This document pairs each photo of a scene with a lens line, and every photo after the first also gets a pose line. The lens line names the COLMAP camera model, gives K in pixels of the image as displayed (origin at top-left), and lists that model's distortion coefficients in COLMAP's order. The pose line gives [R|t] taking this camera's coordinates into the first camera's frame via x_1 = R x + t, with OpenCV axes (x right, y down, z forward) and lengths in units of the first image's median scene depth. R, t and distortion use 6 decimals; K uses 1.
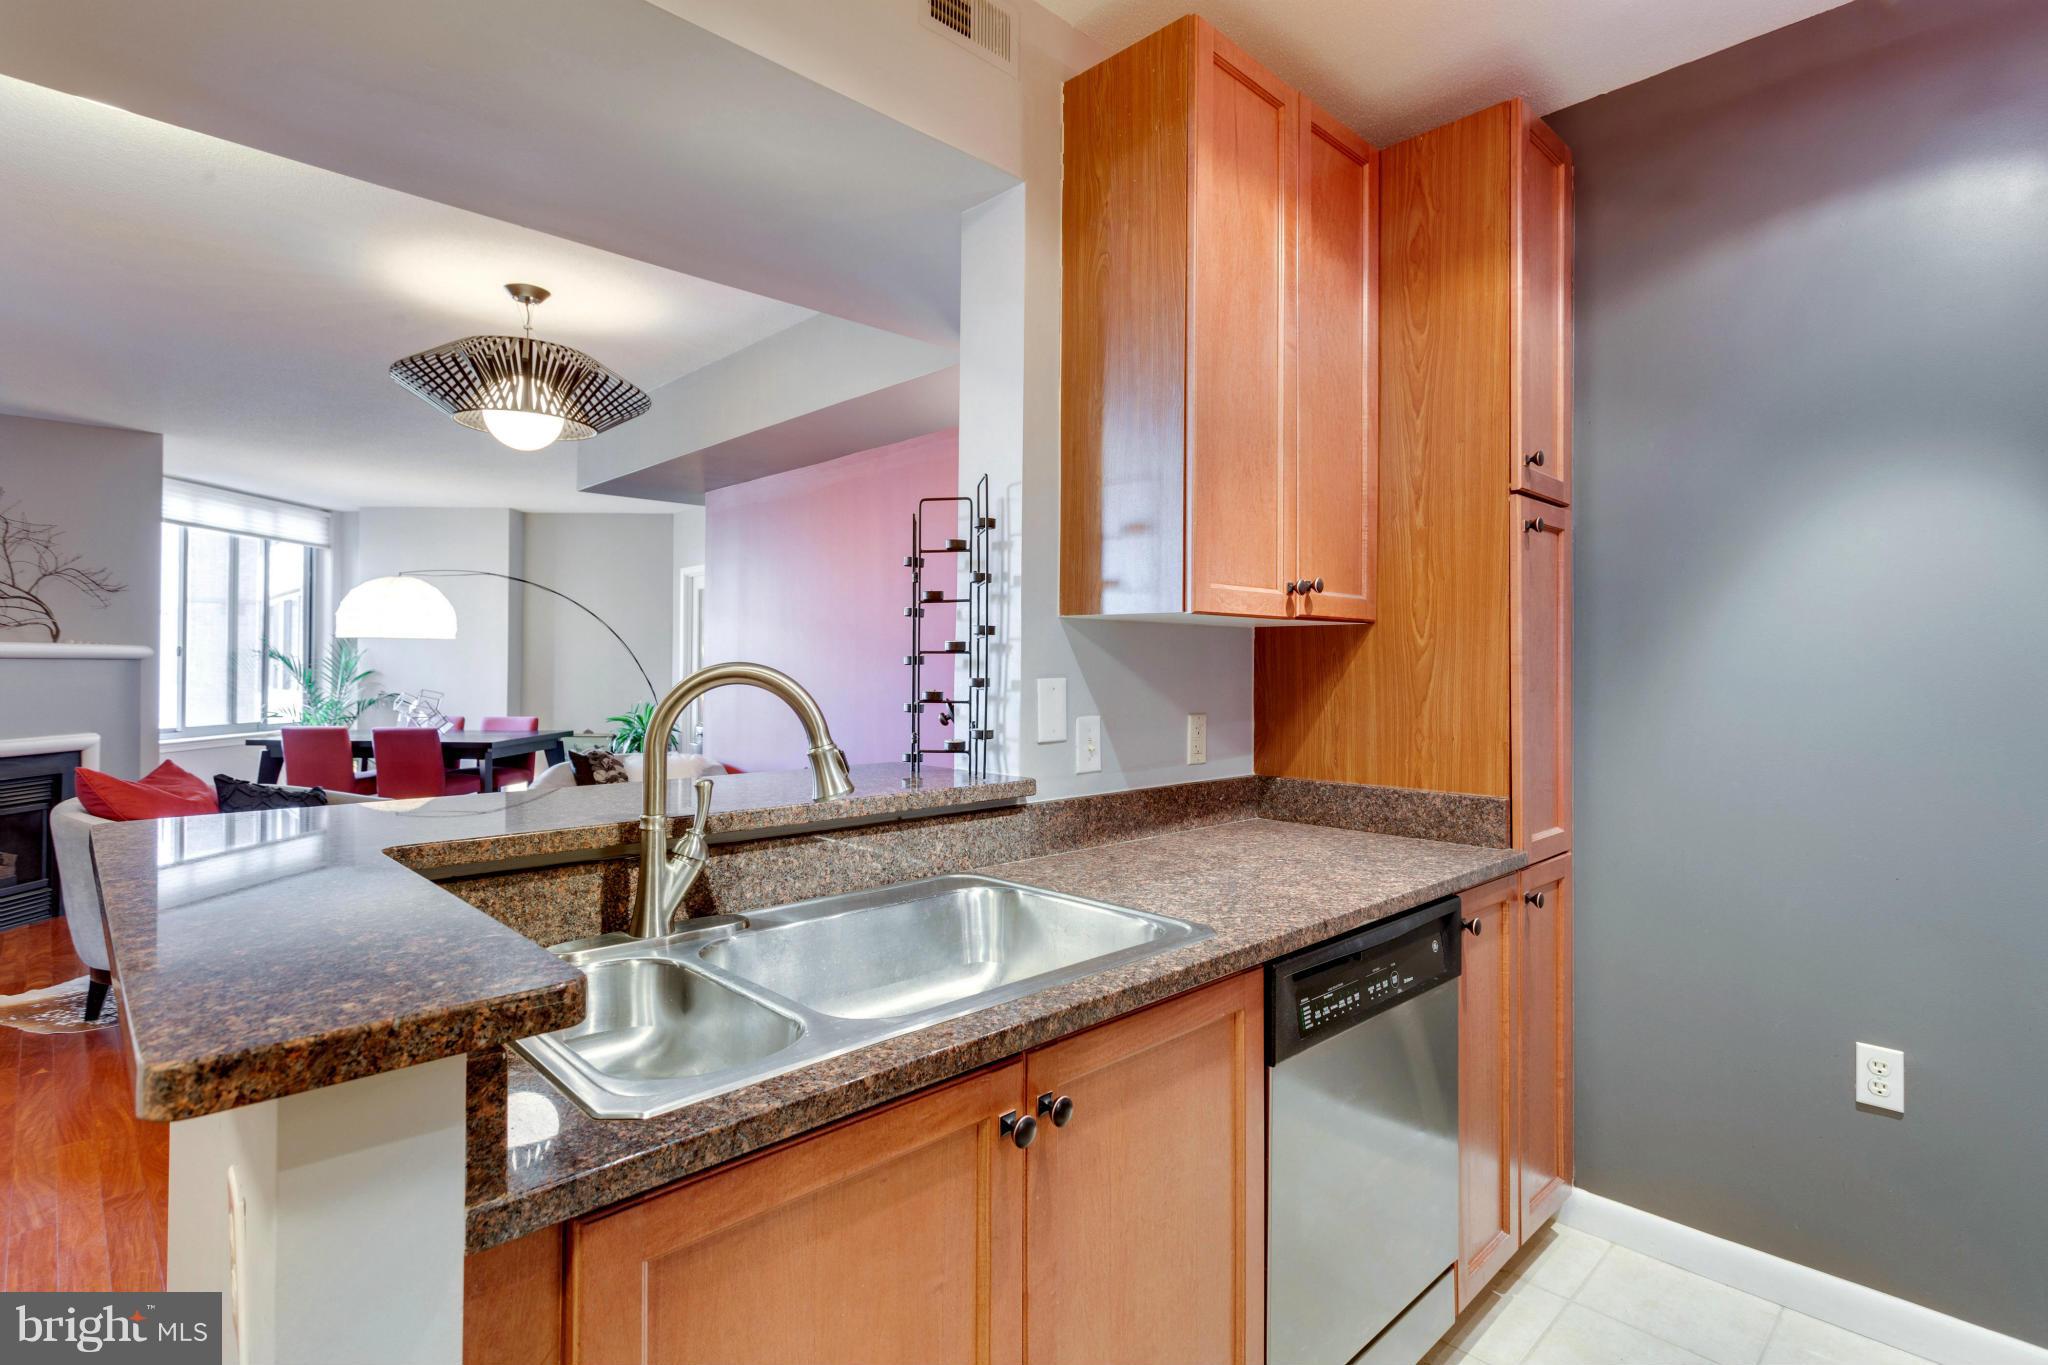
lens RADIAL K [[993.4, 0, 1026.6], [0, 993.4, 661.9], [0, 0, 1]] dist [0.006674, -0.000084]
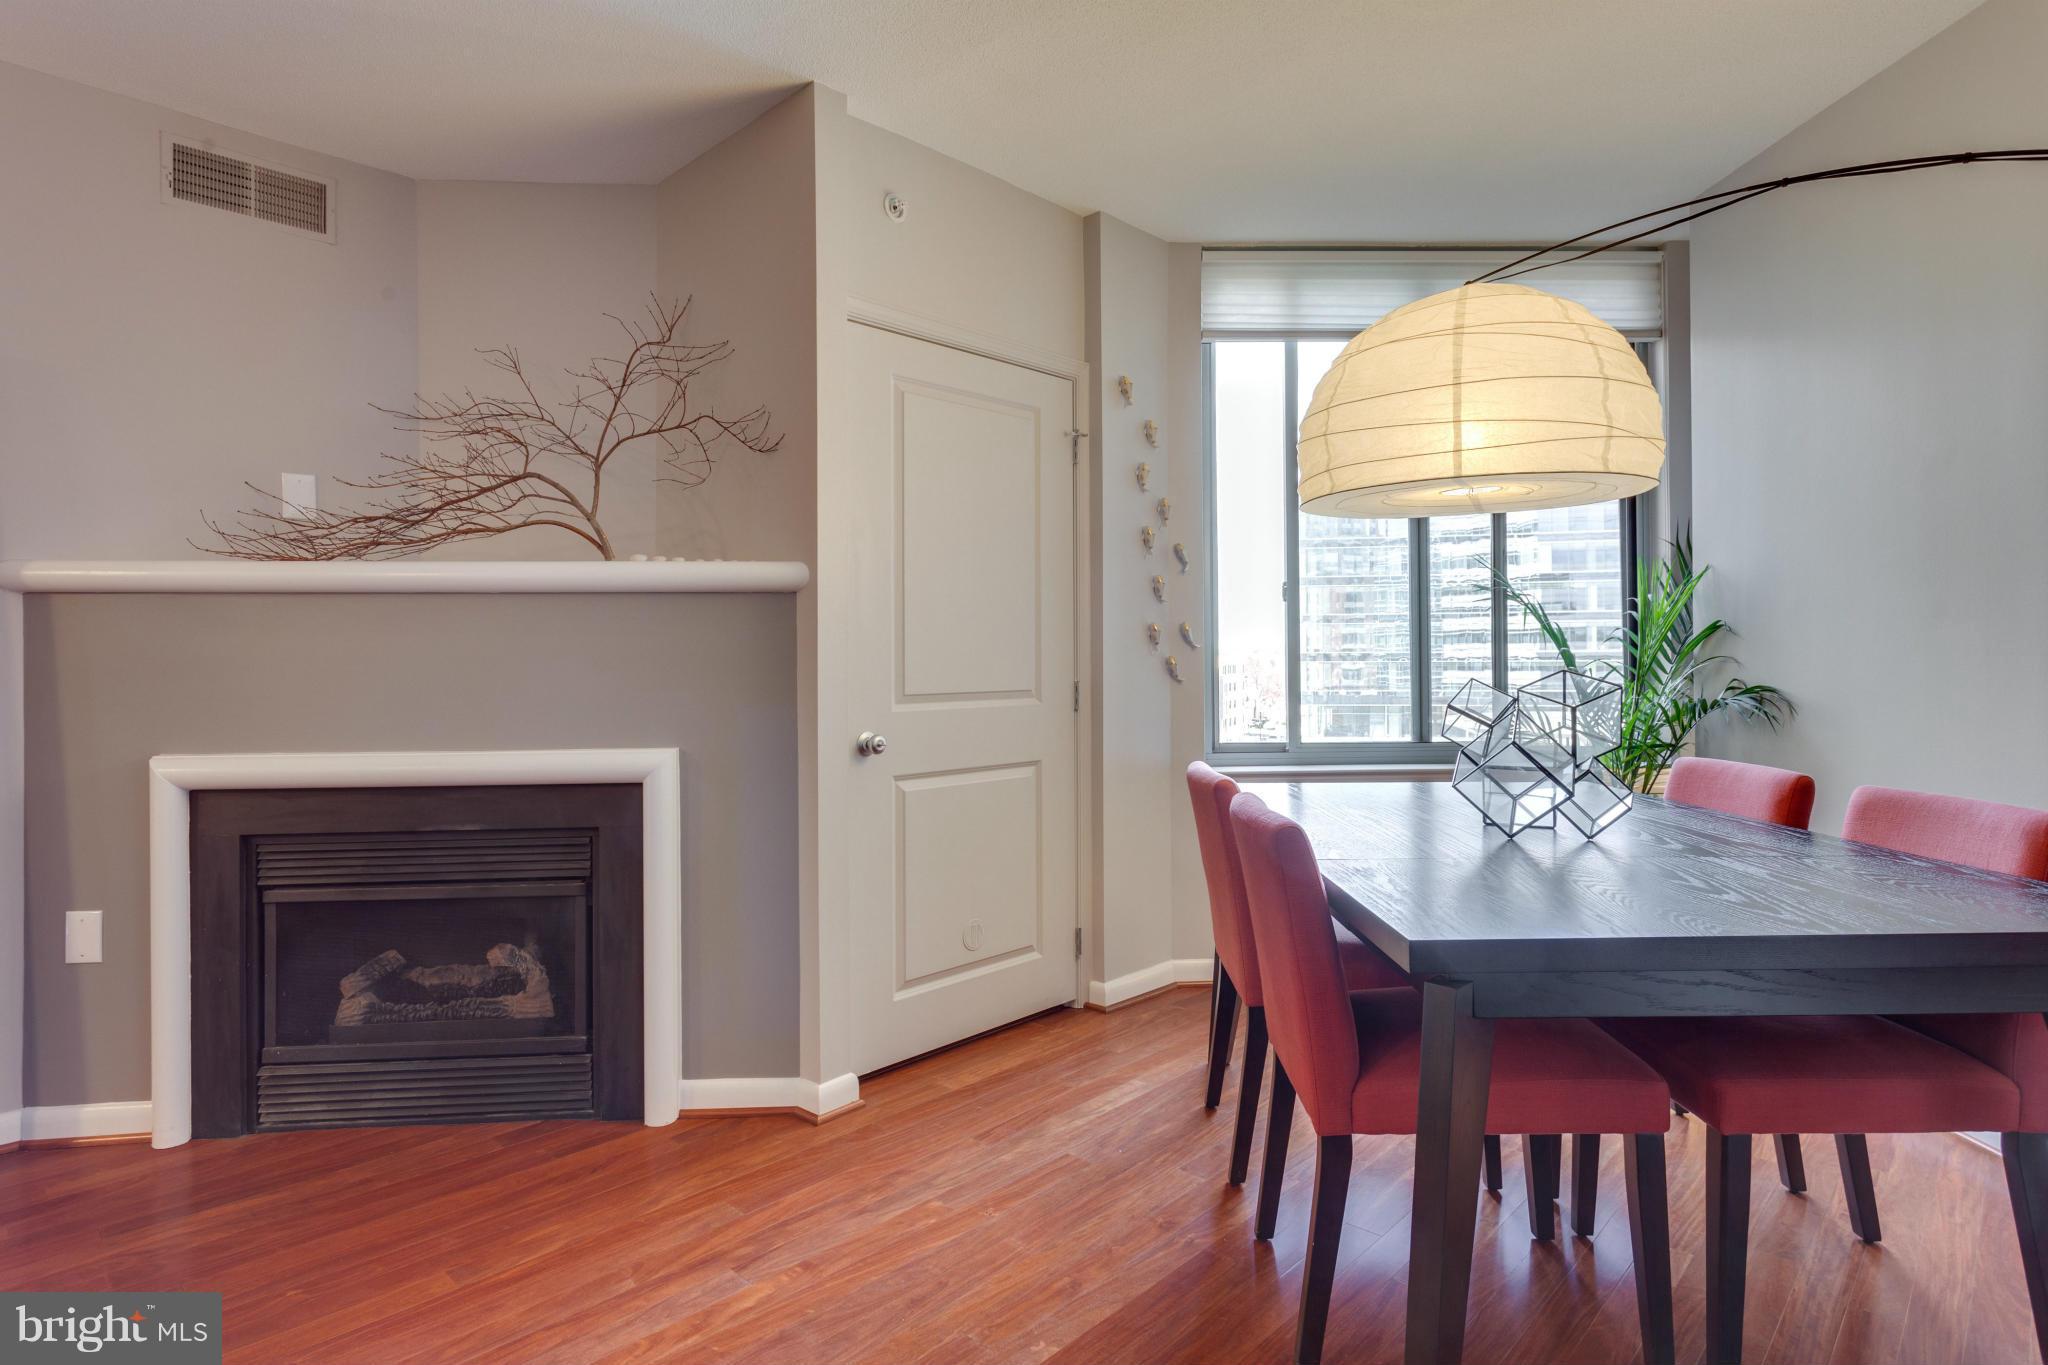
lens RADIAL K [[1079.0, 0, 1026.8], [0, 1079.0, 647.7], [0, 0, 1]] dist [0.000025, 0.002769]
pose [[0.036511, -0.016699, -0.999194, -0.306230], [0.011239, 0.999804, -0.016299, 0.025184], [0.999270, -0.010635, 0.036692, 0.845841]]
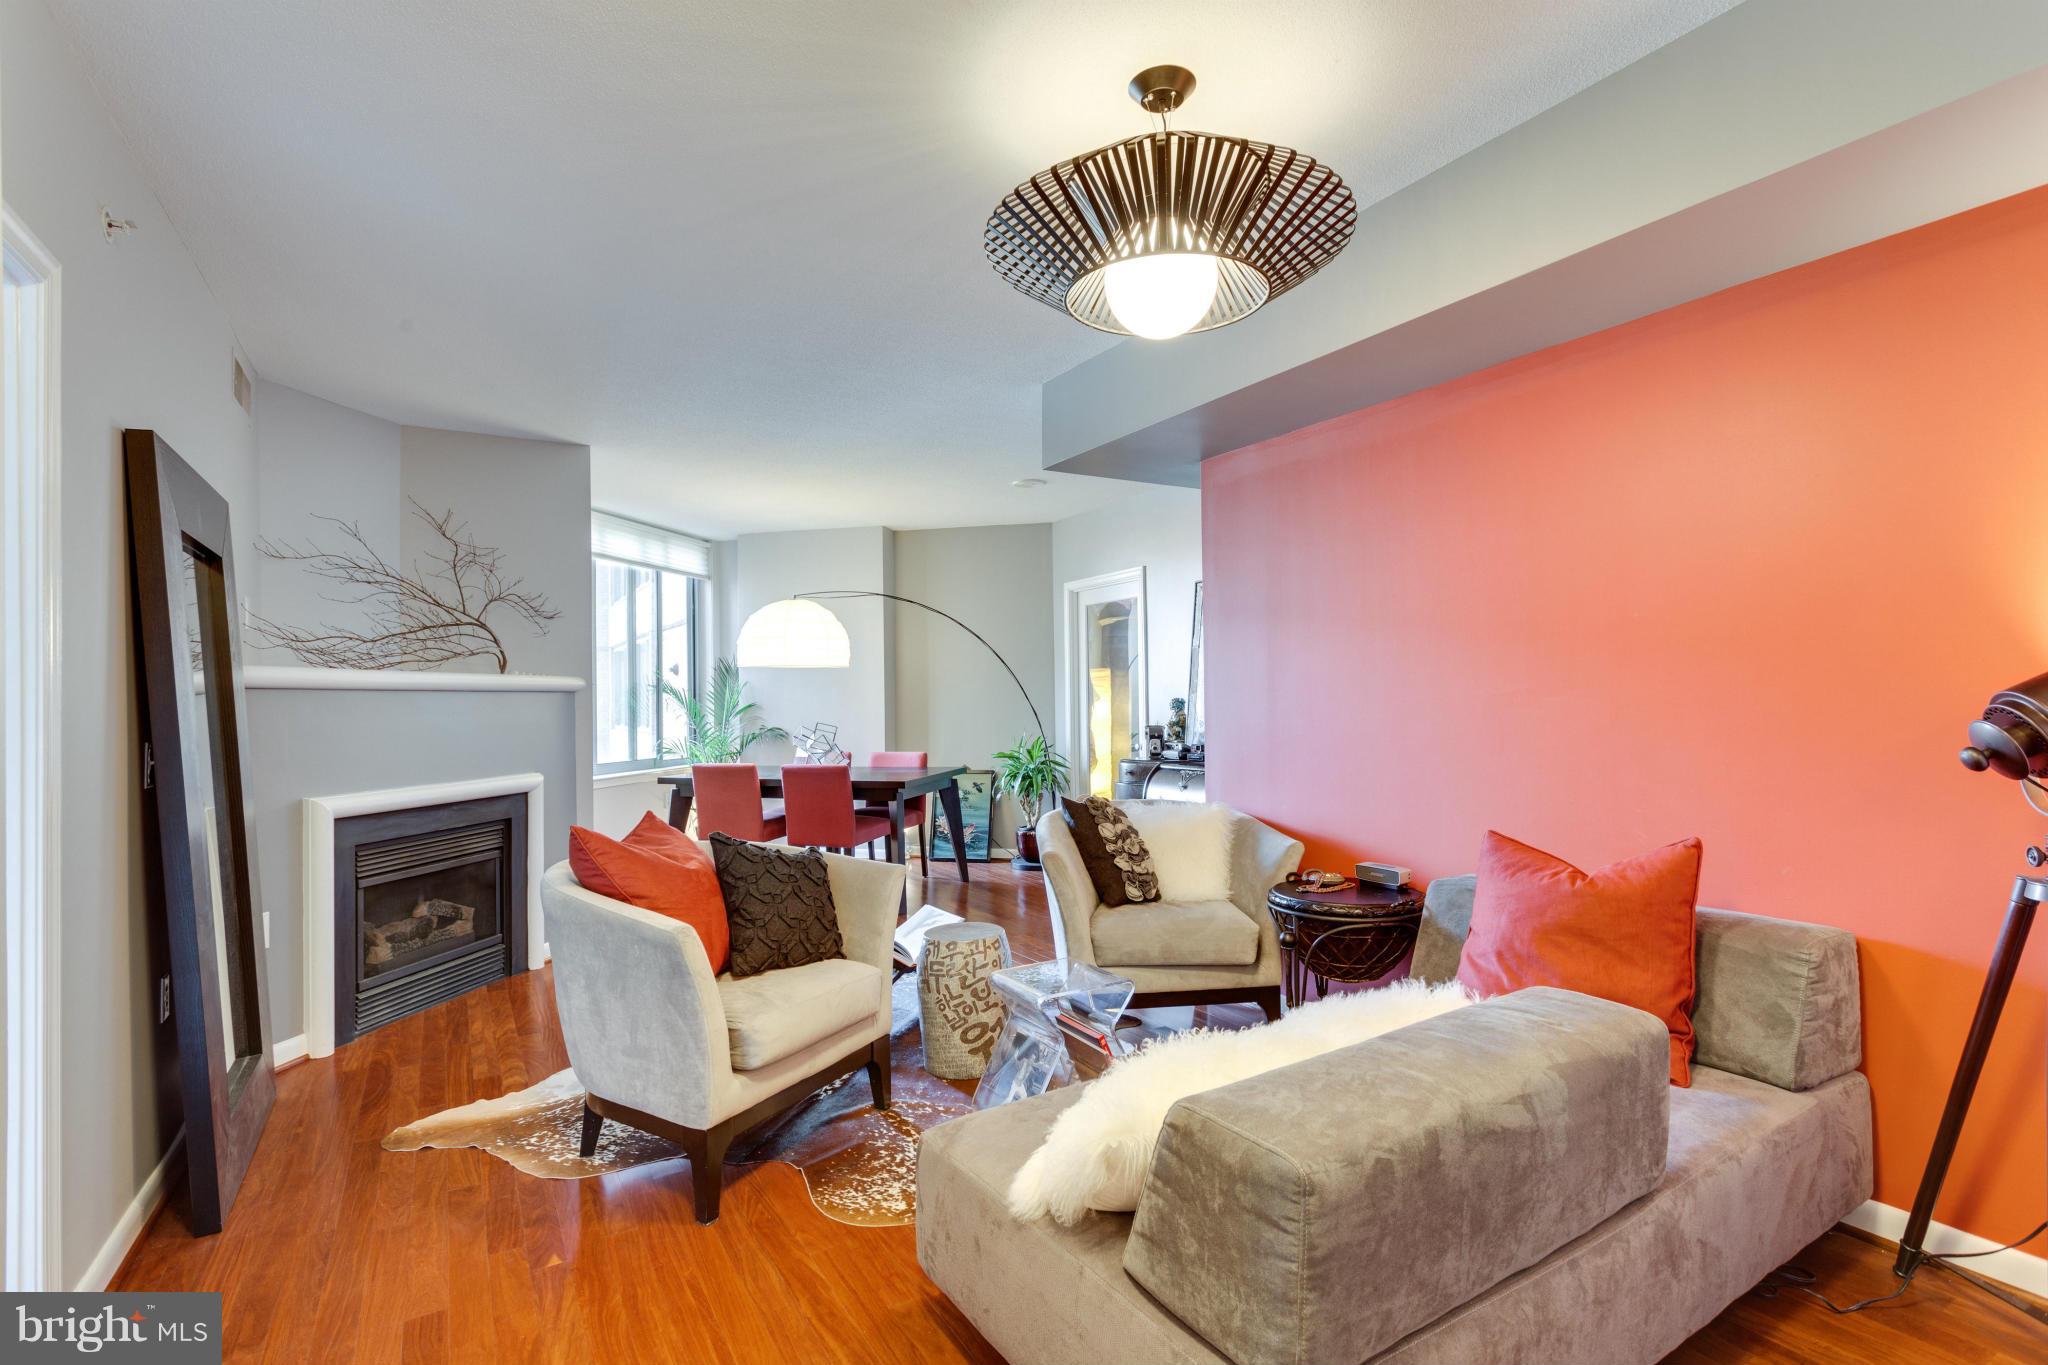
lens RADIAL K [[969.5, 0, 1009.9], [0, 969.5, 693.4], [0, 0, 1]] dist [0.010324, -0.000175]
pose [[0.969049, -0.019084, -0.246129, -0.218605], [0.018784, 0.999817, -0.003567, 0.007591], [0.246152, -0.001167, 0.969231, 0.182198]]
